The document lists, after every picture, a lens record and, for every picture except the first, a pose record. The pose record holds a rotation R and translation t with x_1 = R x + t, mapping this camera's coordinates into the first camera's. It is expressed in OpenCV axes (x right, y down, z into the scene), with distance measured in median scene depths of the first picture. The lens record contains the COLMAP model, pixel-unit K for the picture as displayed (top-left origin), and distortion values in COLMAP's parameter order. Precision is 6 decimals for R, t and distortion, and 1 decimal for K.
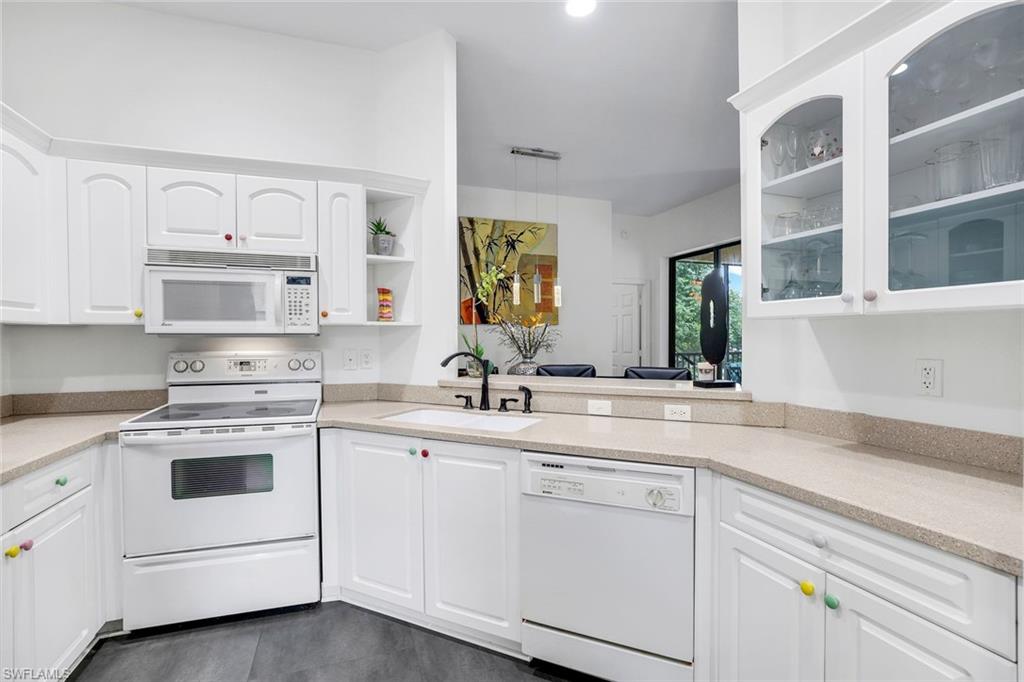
lens RADIAL K [[510.6, 0, 559.5], [0, 510.6, 344.1], [0, 0, 1]] dist [-0.031549, 0.008121]
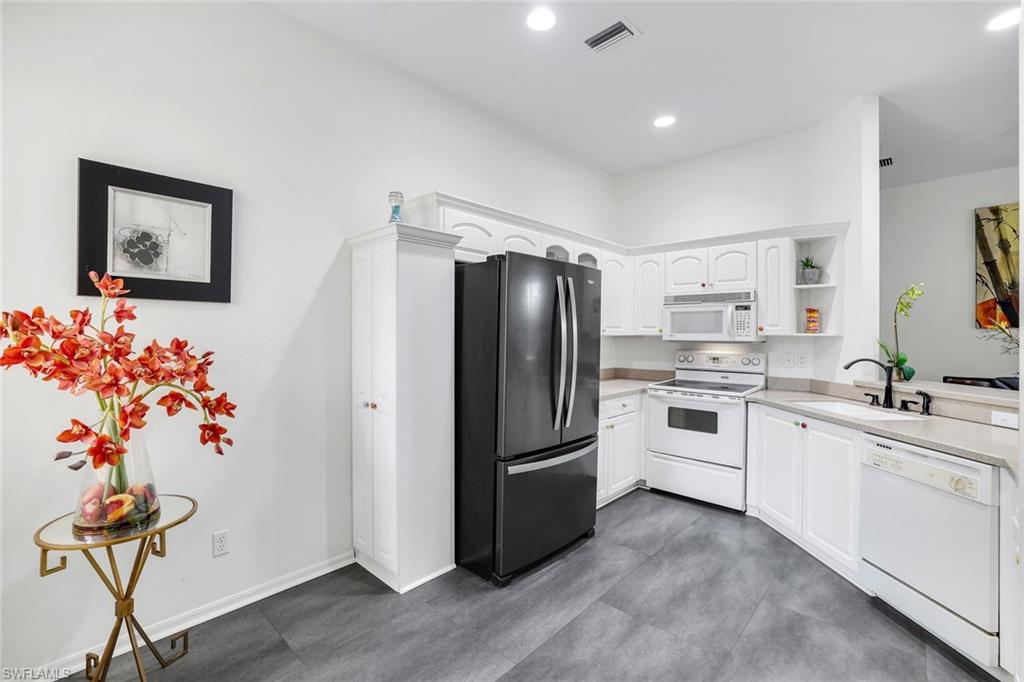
lens RADIAL K [[442.0, 0, 506.9], [0, 442.0, 337.2], [0, 0, 1]] dist [-0.009074, 0.000238]
pose [[0.454115, 0.008435, -0.890903, 0.371413], [-0.020265, 0.999794, -0.000864, -0.018090], [0.890713, 0.018446, 0.454192, -0.272536]]
